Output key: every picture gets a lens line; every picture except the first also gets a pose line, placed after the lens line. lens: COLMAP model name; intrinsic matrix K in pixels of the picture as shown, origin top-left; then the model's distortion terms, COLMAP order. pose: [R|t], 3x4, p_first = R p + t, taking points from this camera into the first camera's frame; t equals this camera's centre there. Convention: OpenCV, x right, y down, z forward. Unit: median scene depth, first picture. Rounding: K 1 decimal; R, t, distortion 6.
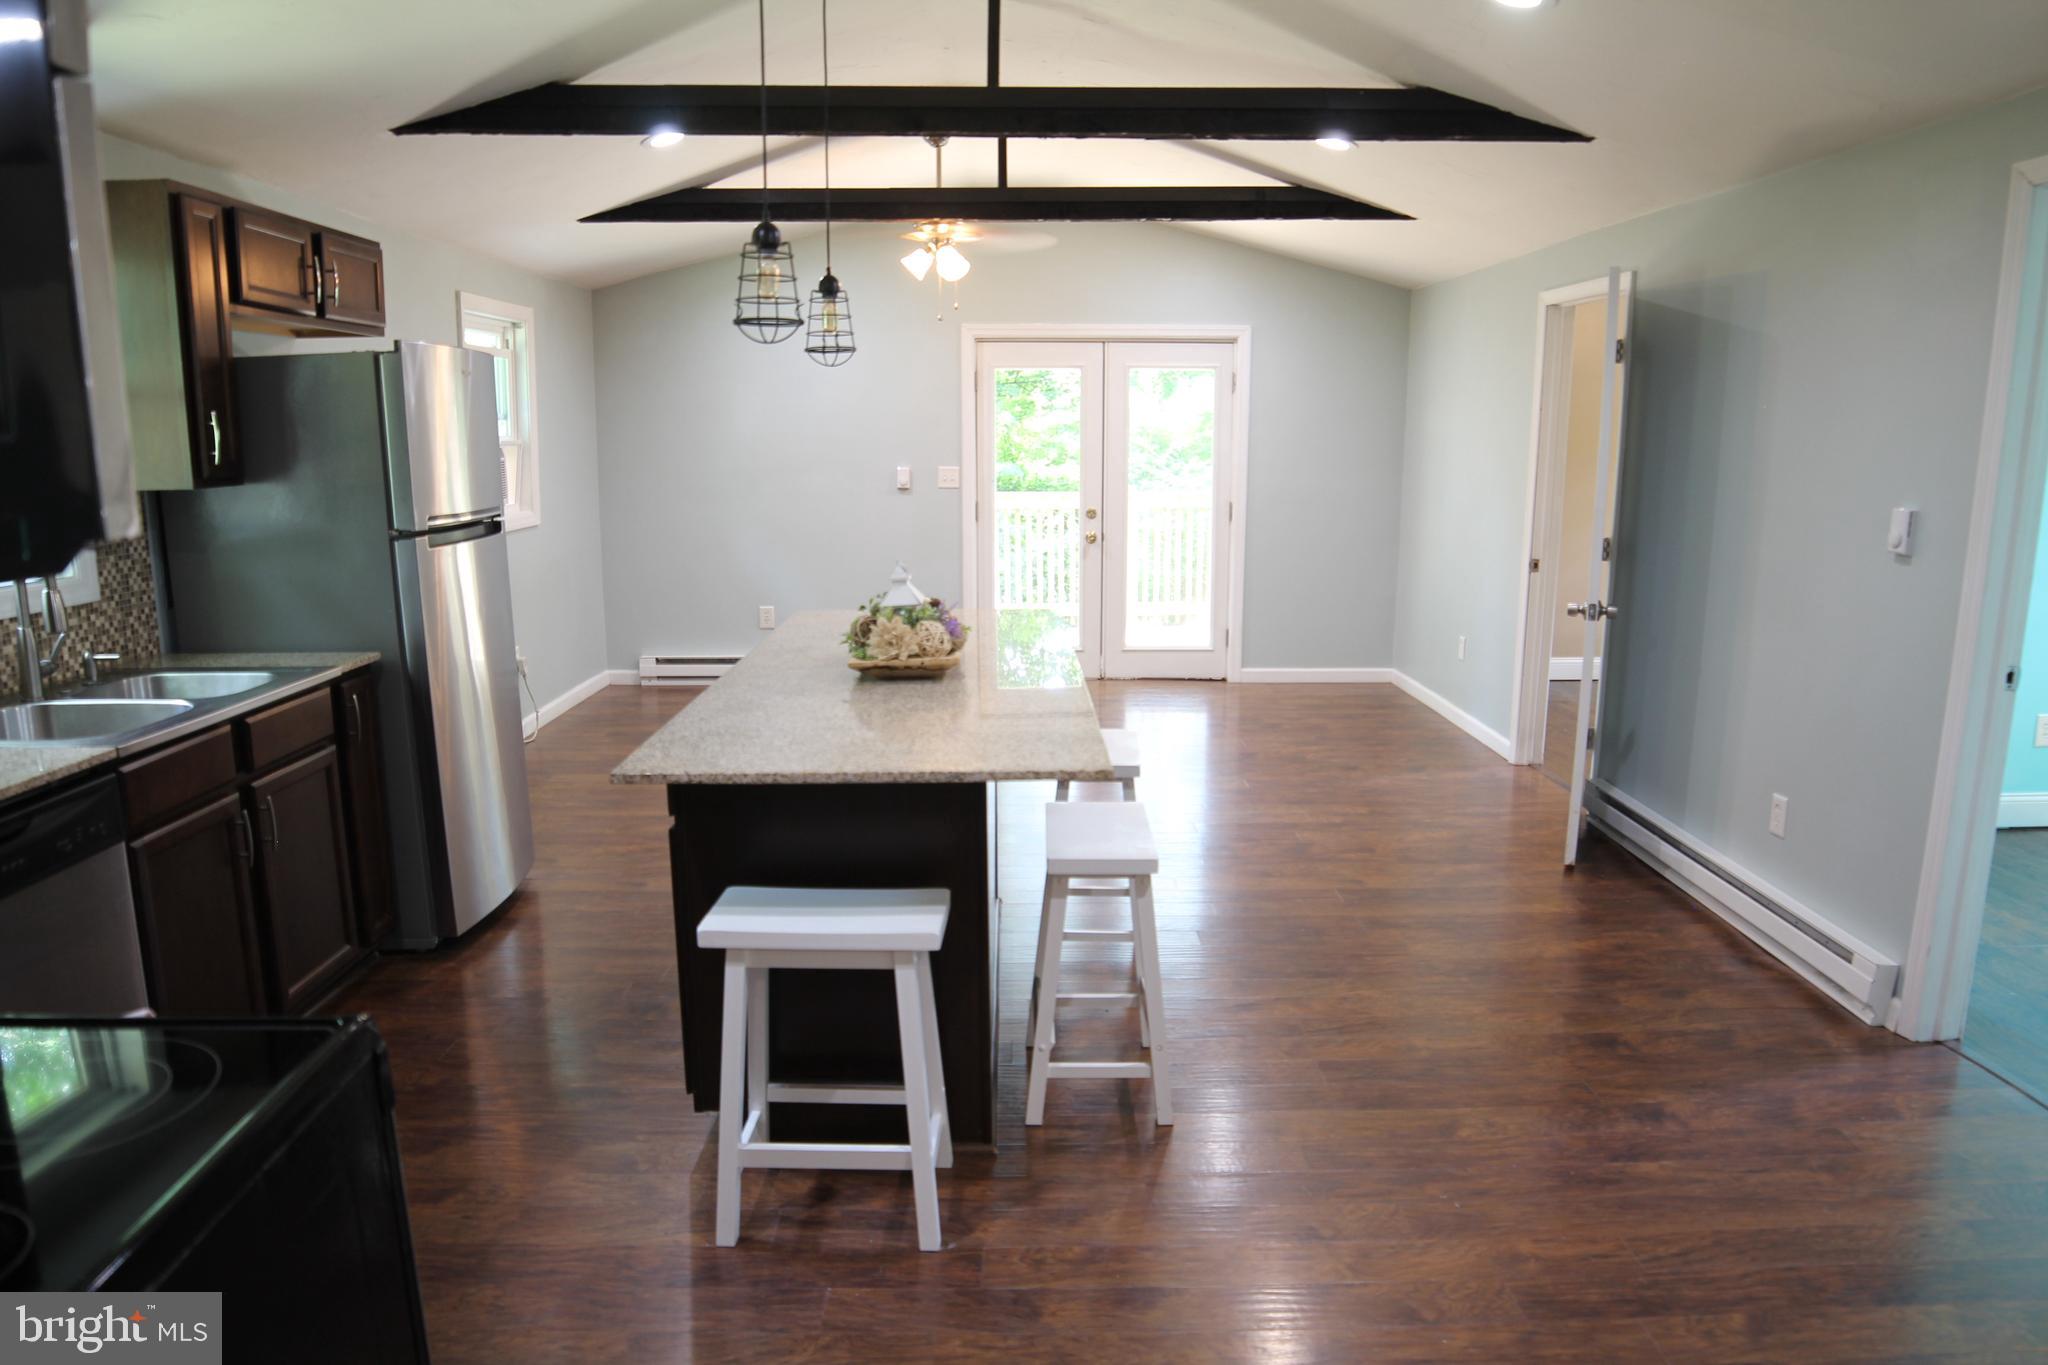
lens RADIAL K [[1340.0, 0, 1025.0], [0, 1340.0, 695.6], [0, 0, 1]] dist [-0.119920, 0.047754]
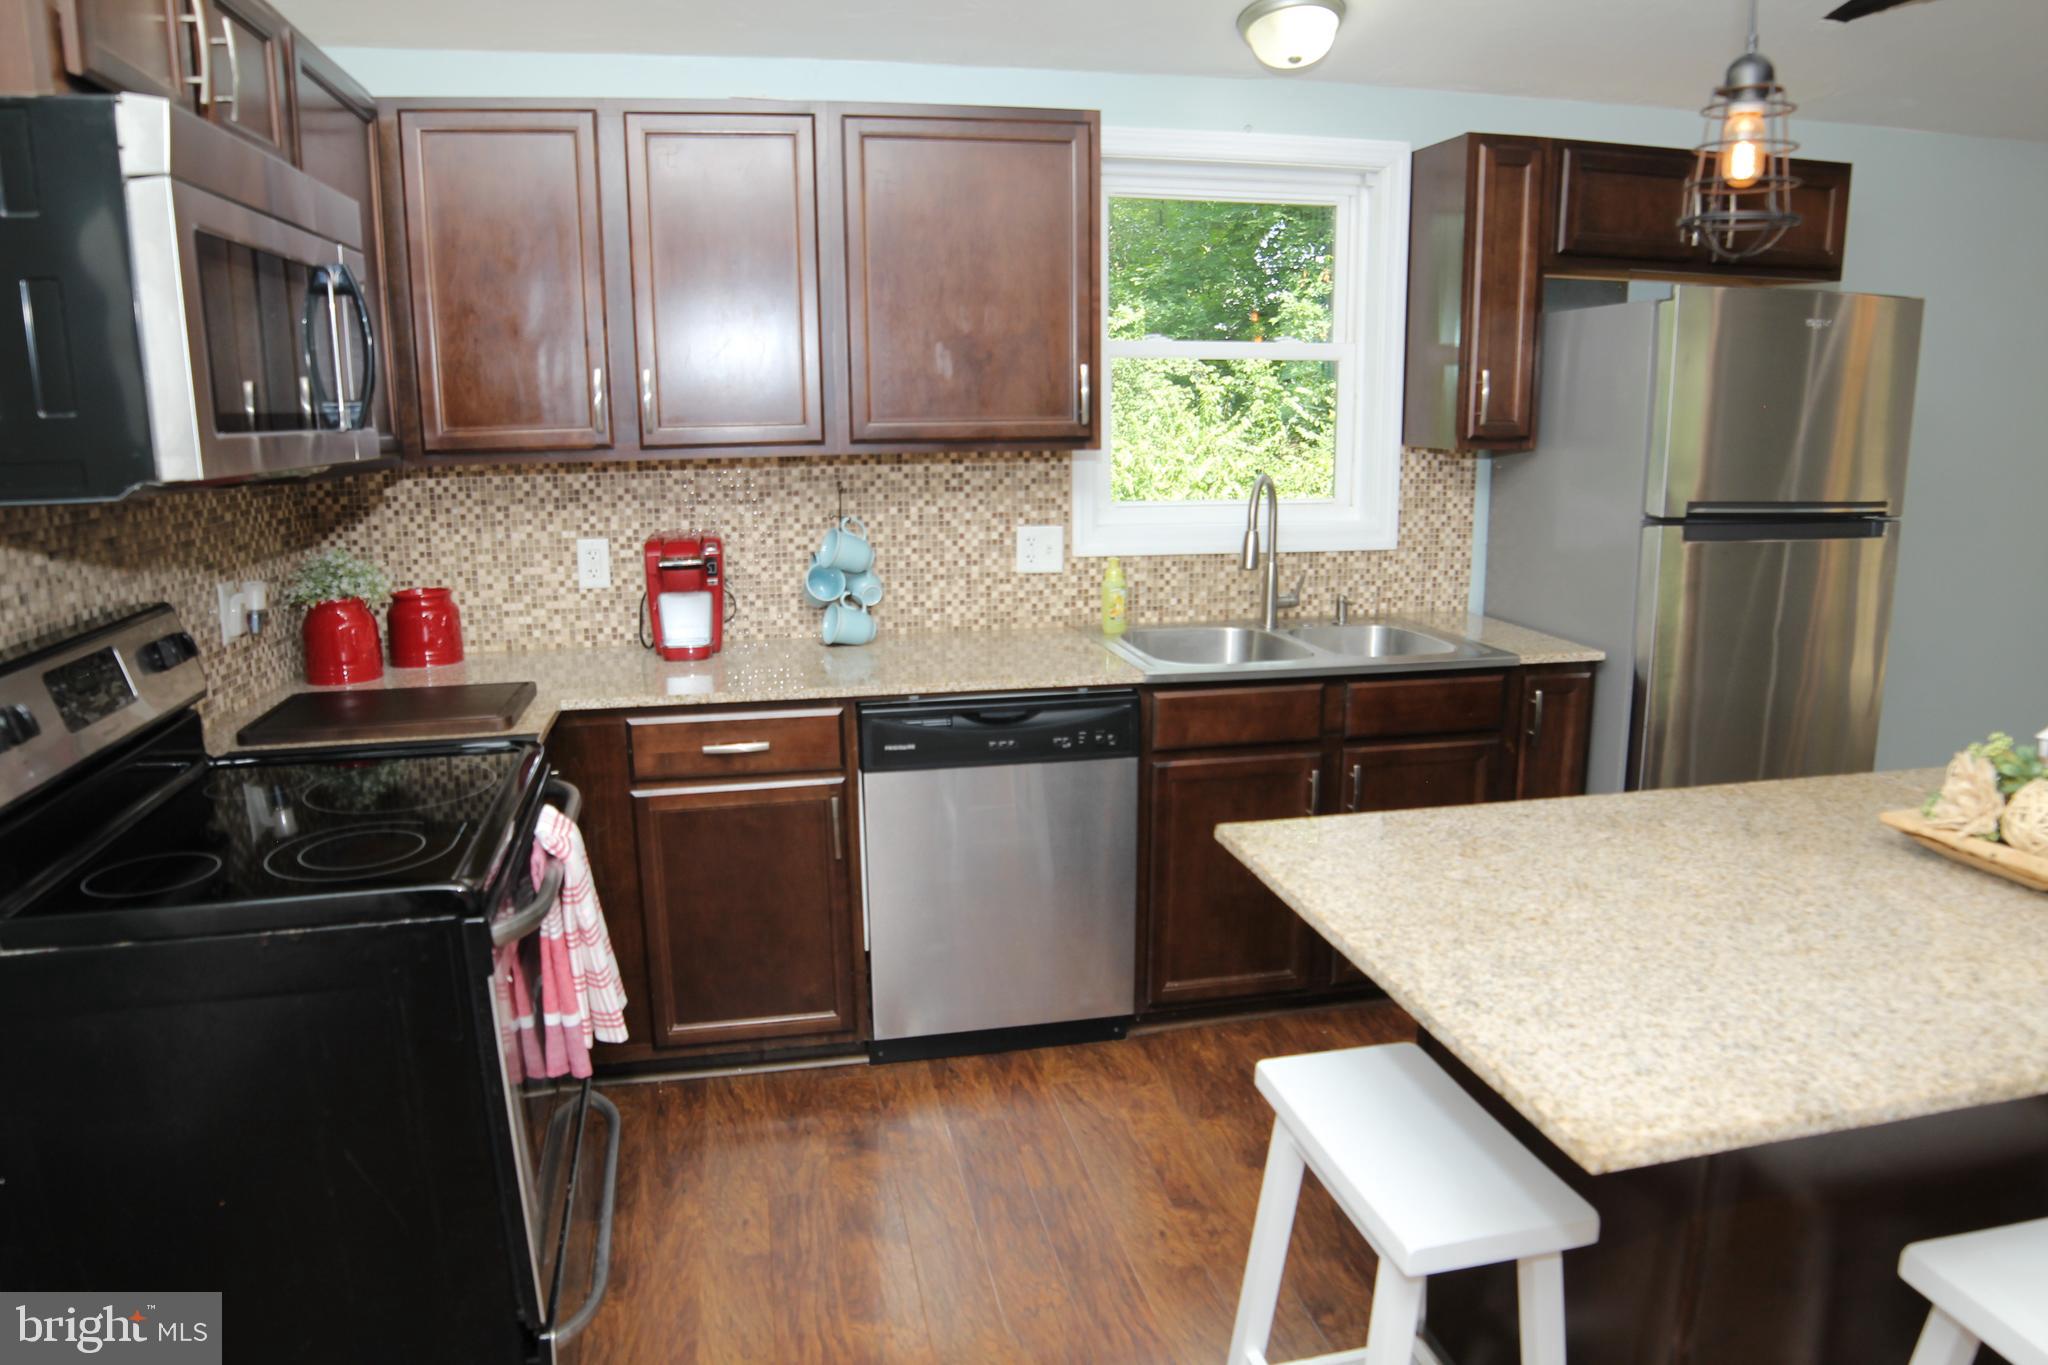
lens RADIAL K [[1340.0, 0, 1029.0], [0, 1340.0, 691.5], [0, 0, 1]] dist [-0.119920, 0.047754]
pose [[0.196430, 0.208586, -0.958075, 0.273709], [-0.185733, 0.967336, 0.172523, -0.089820], [0.962766, 0.144058, 0.228755, 0.454173]]
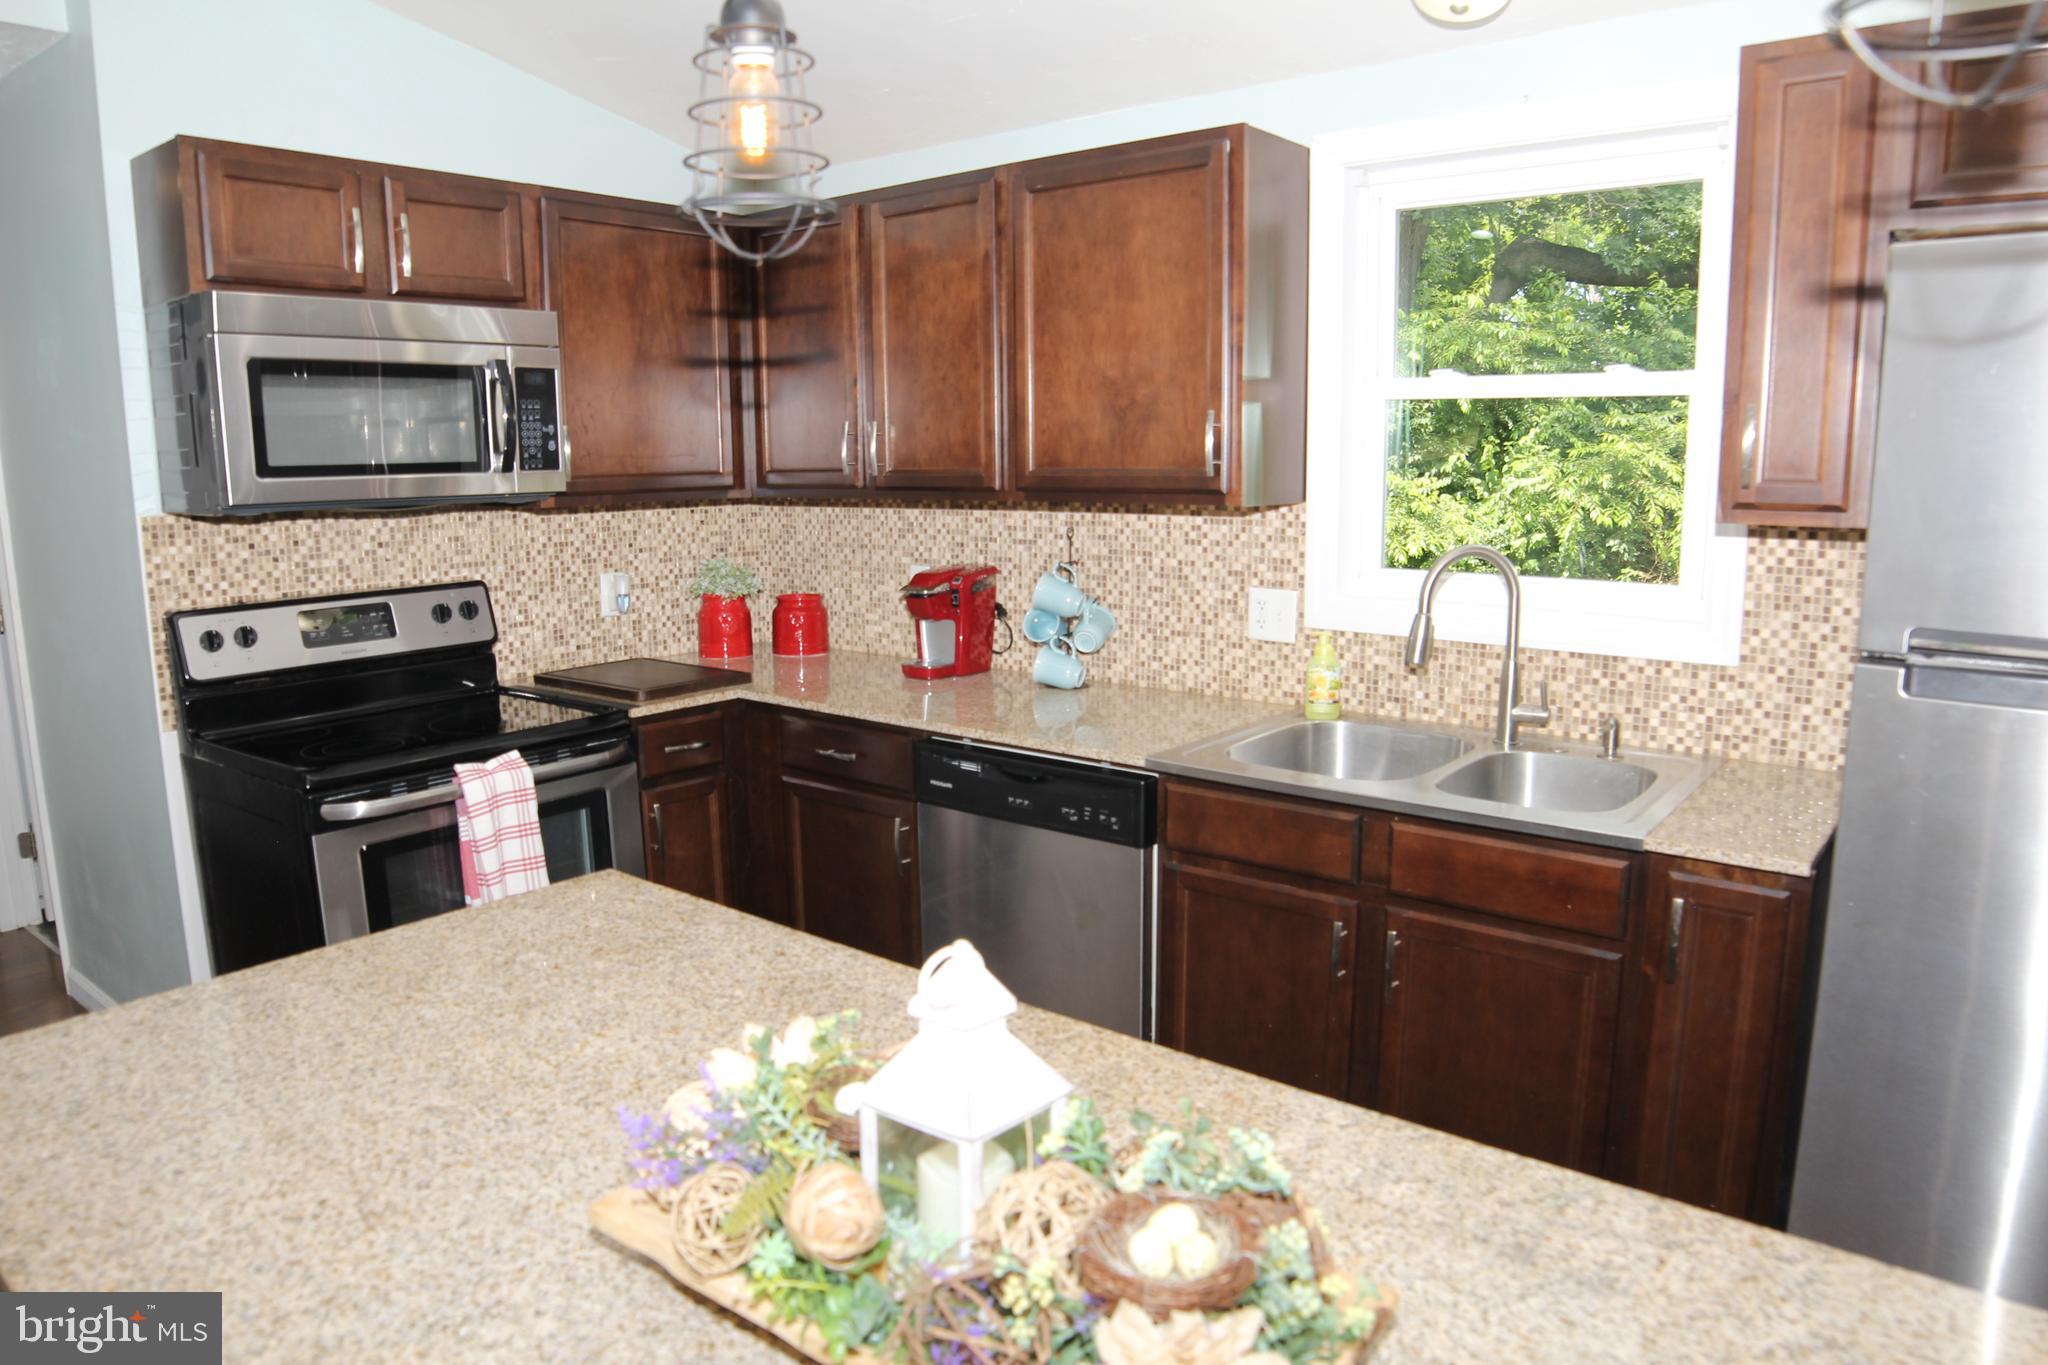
lens RADIAL K [[1340.0, 0, 1023.3], [0, 1340.0, 686.7], [0, 0, 1]] dist [-0.119920, 0.047754]
pose [[-0.633892, 0.143887, -0.759919, 0.087233], [-0.140321, 0.944841, 0.295950, -0.215175], [0.760586, 0.294233, -0.578737, 1.071408]]
